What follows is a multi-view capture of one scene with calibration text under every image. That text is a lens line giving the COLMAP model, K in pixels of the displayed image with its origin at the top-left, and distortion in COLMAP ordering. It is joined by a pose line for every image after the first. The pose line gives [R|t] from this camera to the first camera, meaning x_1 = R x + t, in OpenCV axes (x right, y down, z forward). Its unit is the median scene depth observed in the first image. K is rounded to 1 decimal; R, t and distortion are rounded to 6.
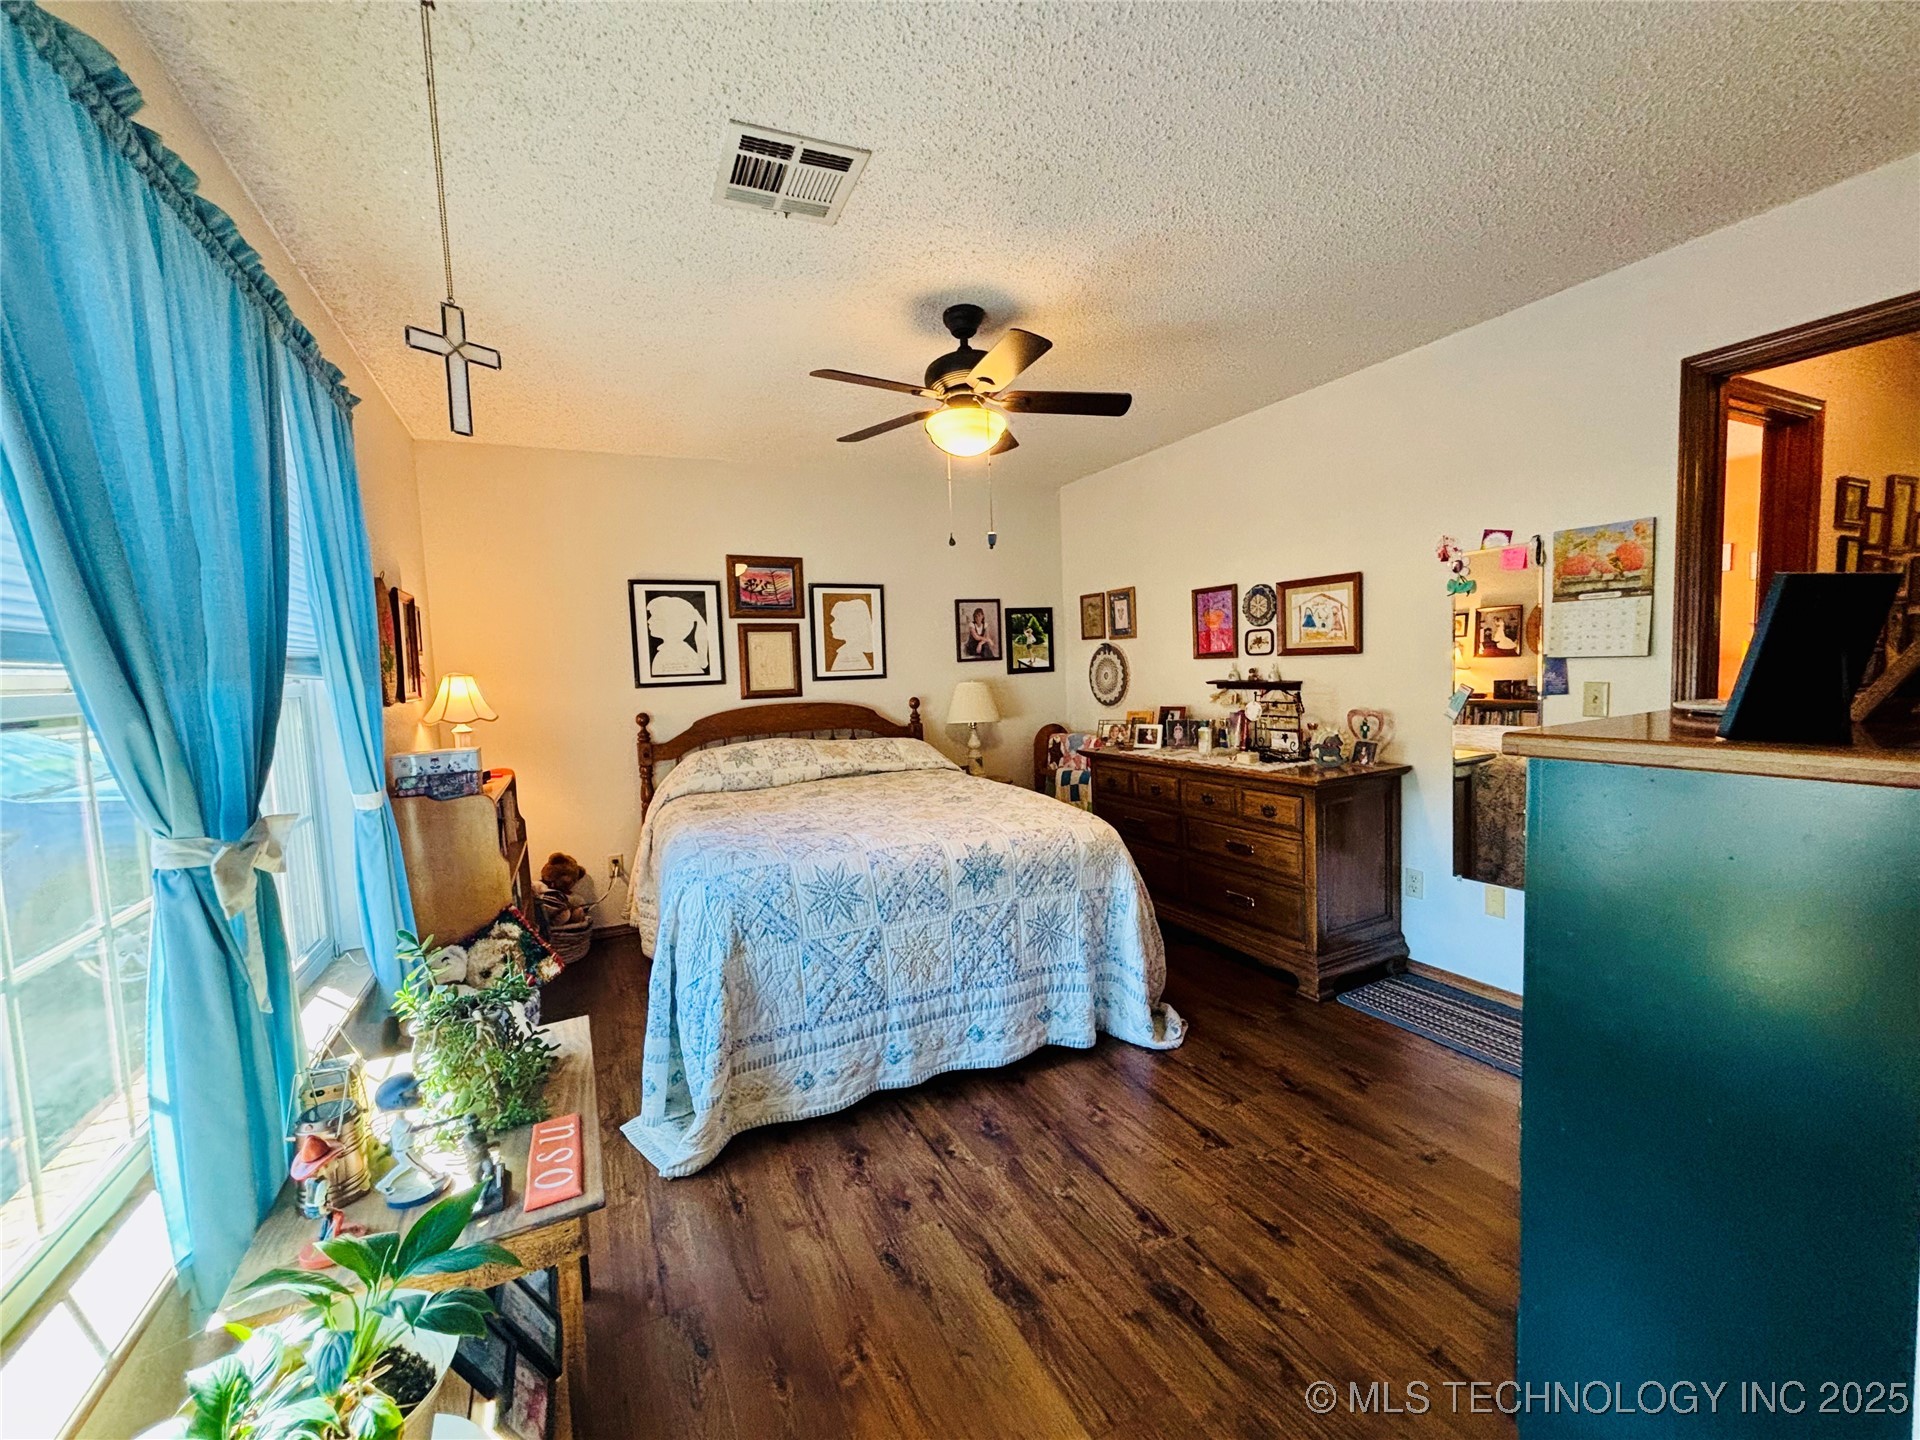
lens RADIAL K [[776.0, 0, 956.7], [0, 776.0, 720.5], [0, 0, 1]] dist [0.030131, -0.014006]
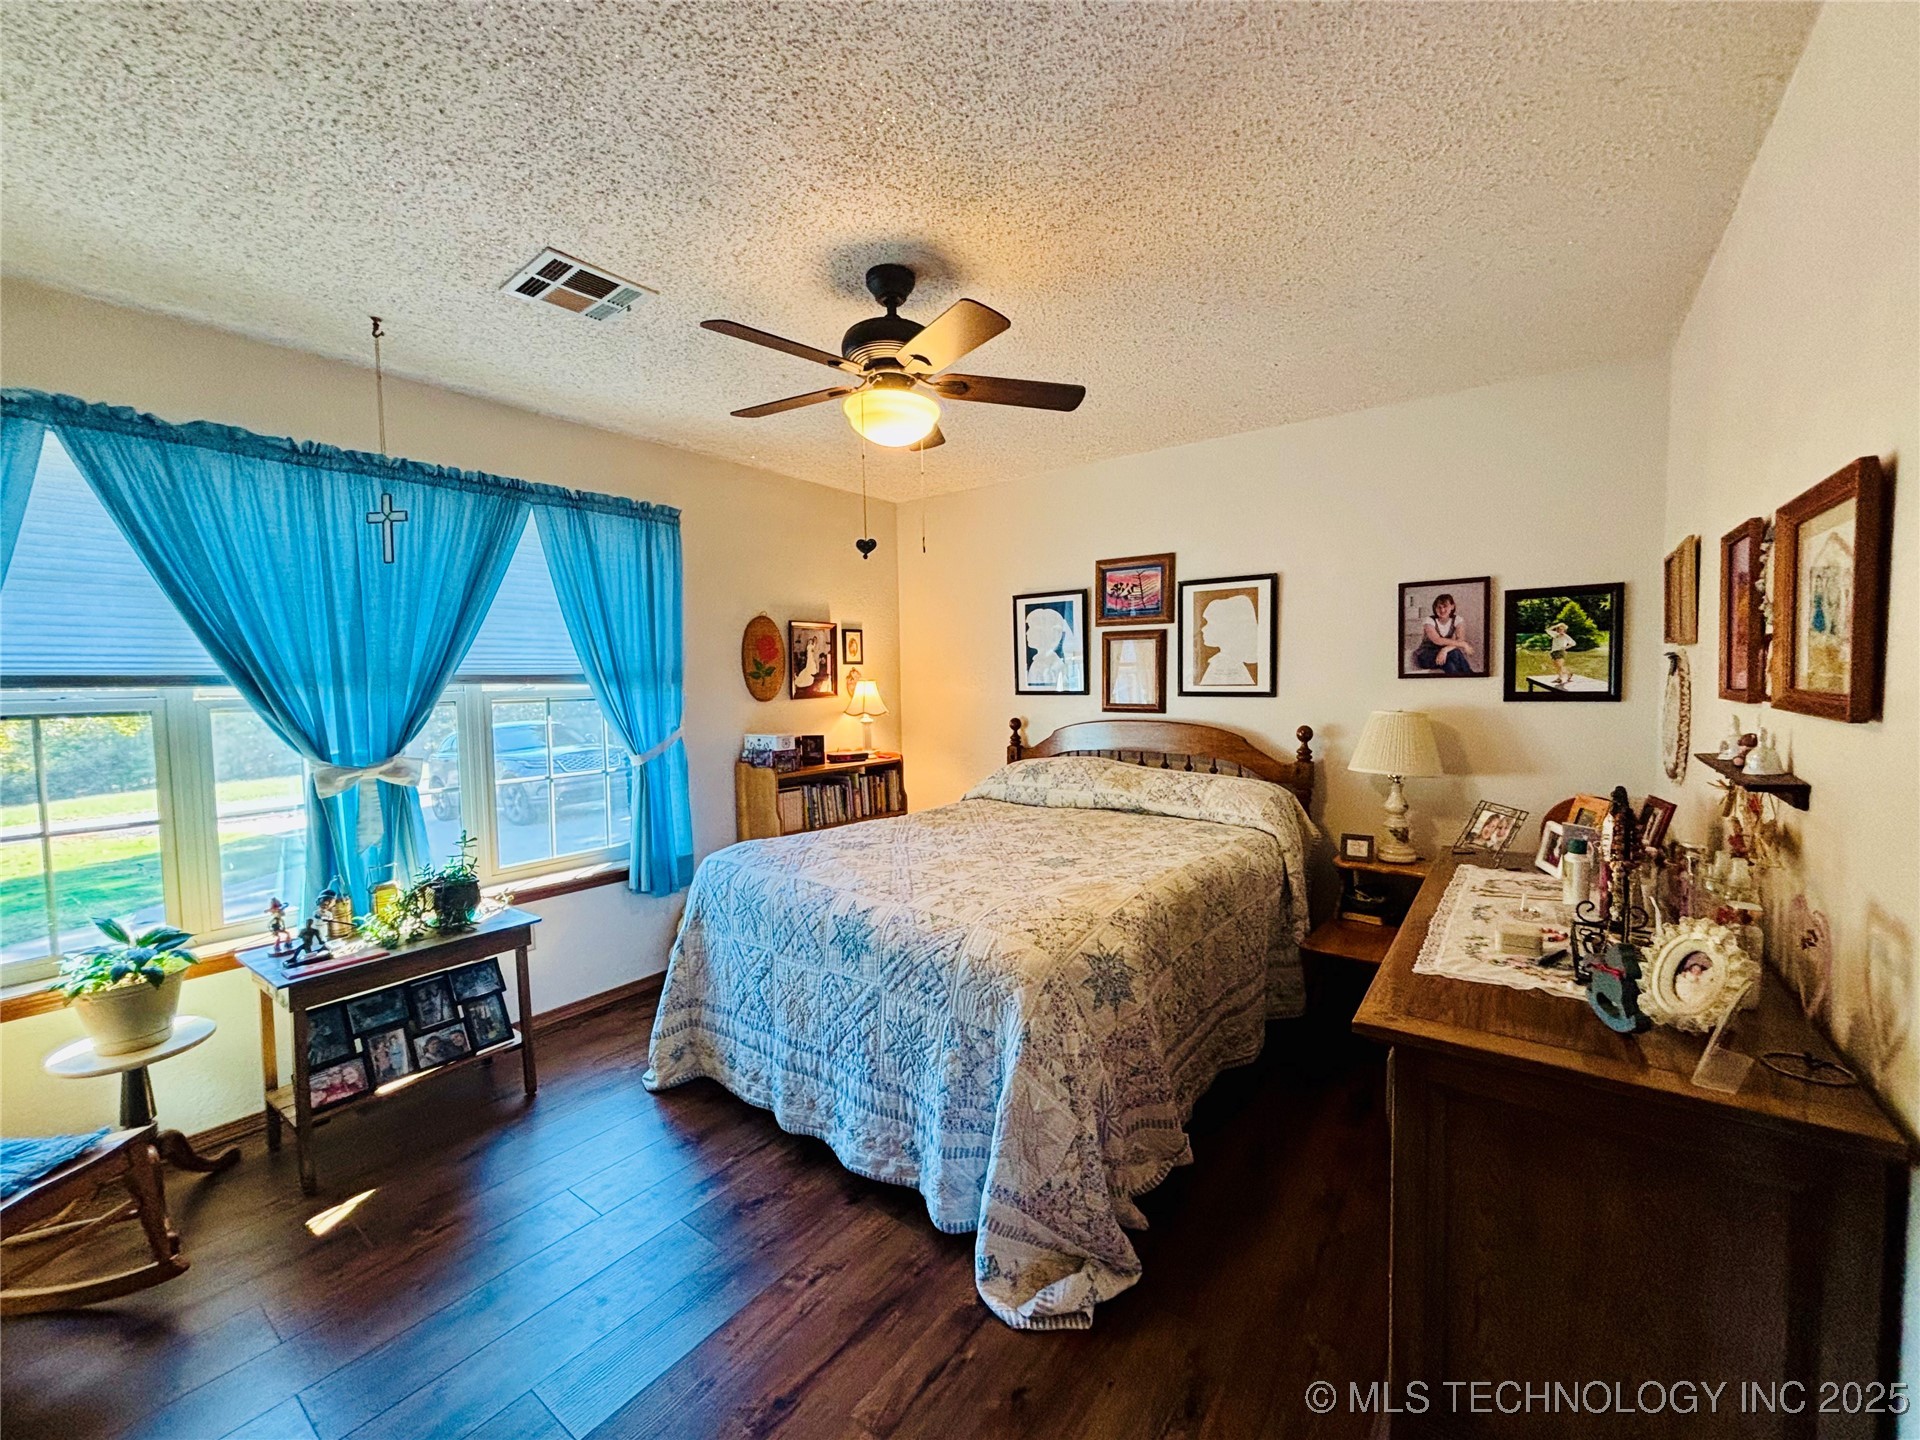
lens RADIAL K [[771.9, 0, 955.5], [0, 771.9, 720.0], [0, 0, 1]] dist [0.003273, -0.000734]
pose [[0.445298, 0.082440, -0.891579, 0.467034], [-0.068429, 0.995974, 0.057917, -0.057856], [0.892764, 0.035219, 0.449146, 0.406658]]
